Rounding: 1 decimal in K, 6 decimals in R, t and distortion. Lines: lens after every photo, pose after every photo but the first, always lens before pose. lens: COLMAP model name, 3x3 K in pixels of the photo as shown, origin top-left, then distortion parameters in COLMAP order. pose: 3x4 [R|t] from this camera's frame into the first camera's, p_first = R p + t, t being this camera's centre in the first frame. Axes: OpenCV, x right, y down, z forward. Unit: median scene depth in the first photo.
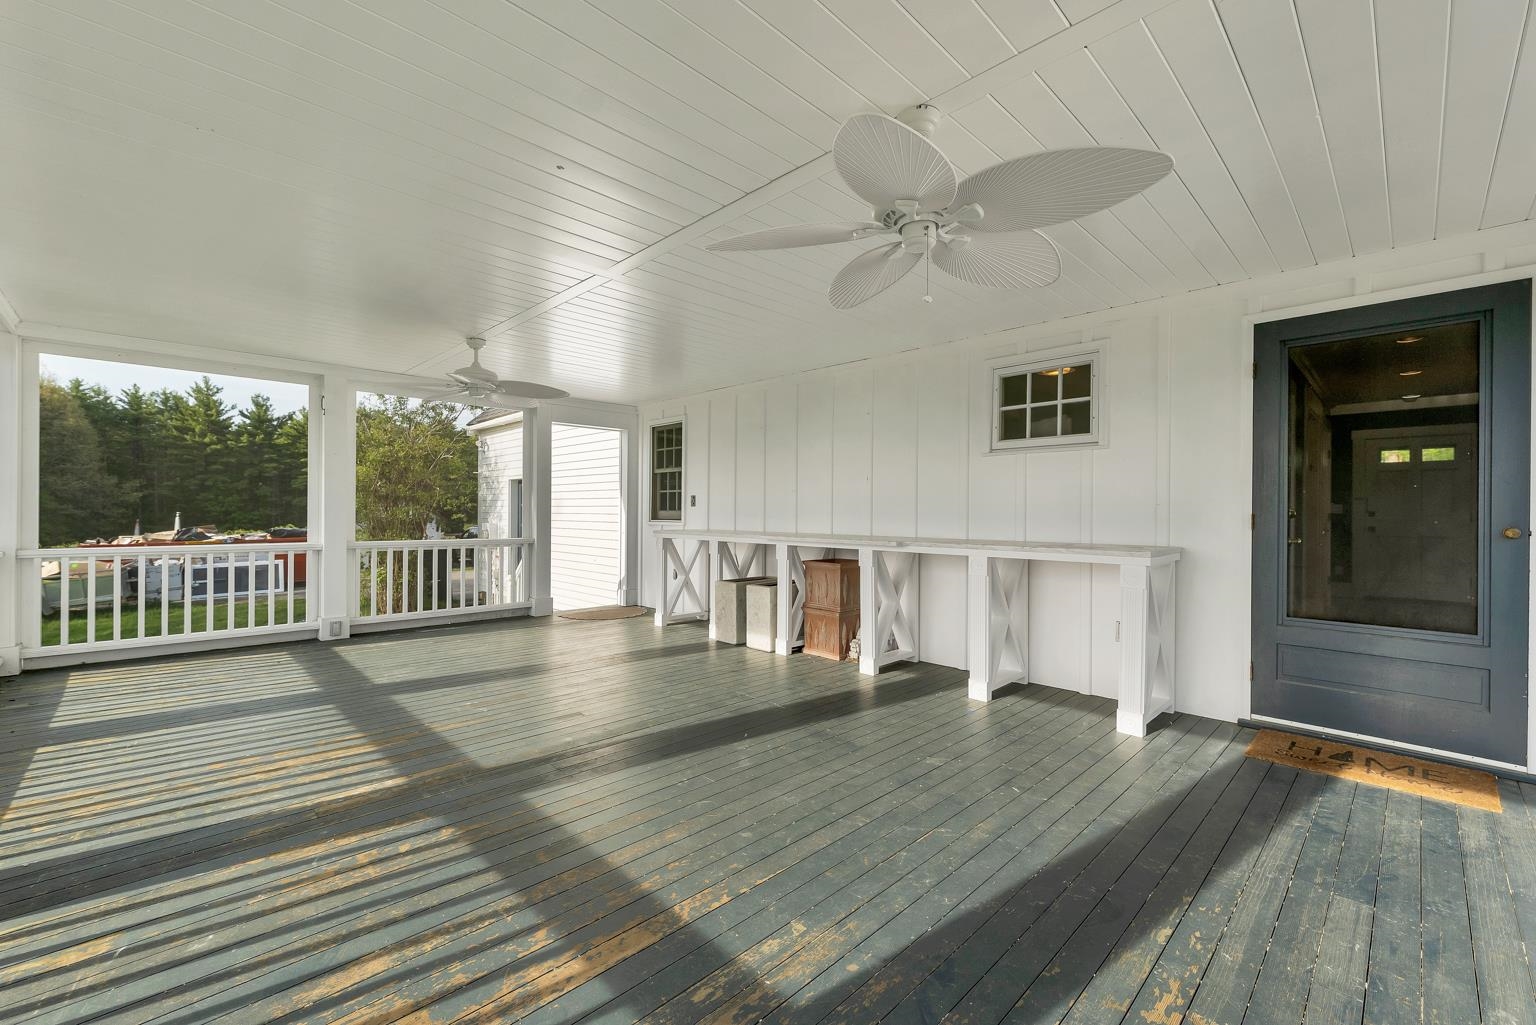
lens RADIAL K [[632.2, 0, 768.0], [0, 632.2, 512.5], [0, 0, 1]] dist [0.000409, -0.000084]
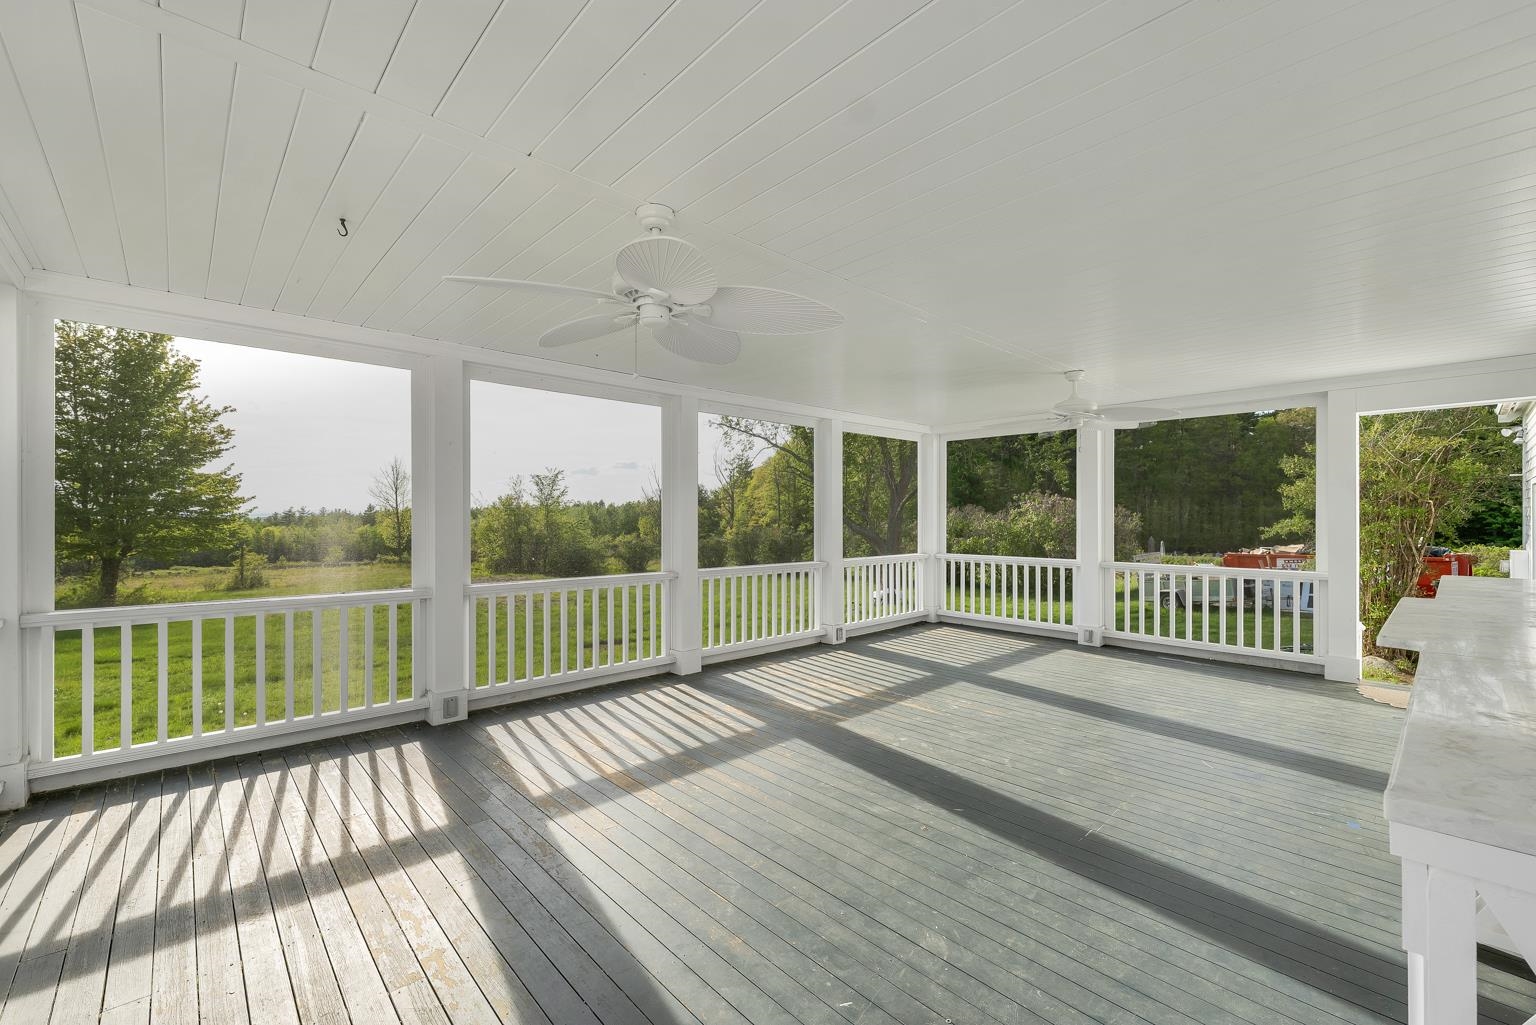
lens RADIAL K [[640.7, 0, 768.0], [0, 640.7, 512.5], [0, 0, 1]] dist [0.000621, 0.000062]
pose [[-0.029047, -0.012389, -0.999501, 0.959348], [-0.003659, 0.999918, -0.012288, -0.047315], [0.999571, 0.003300, -0.029089, 0.858657]]
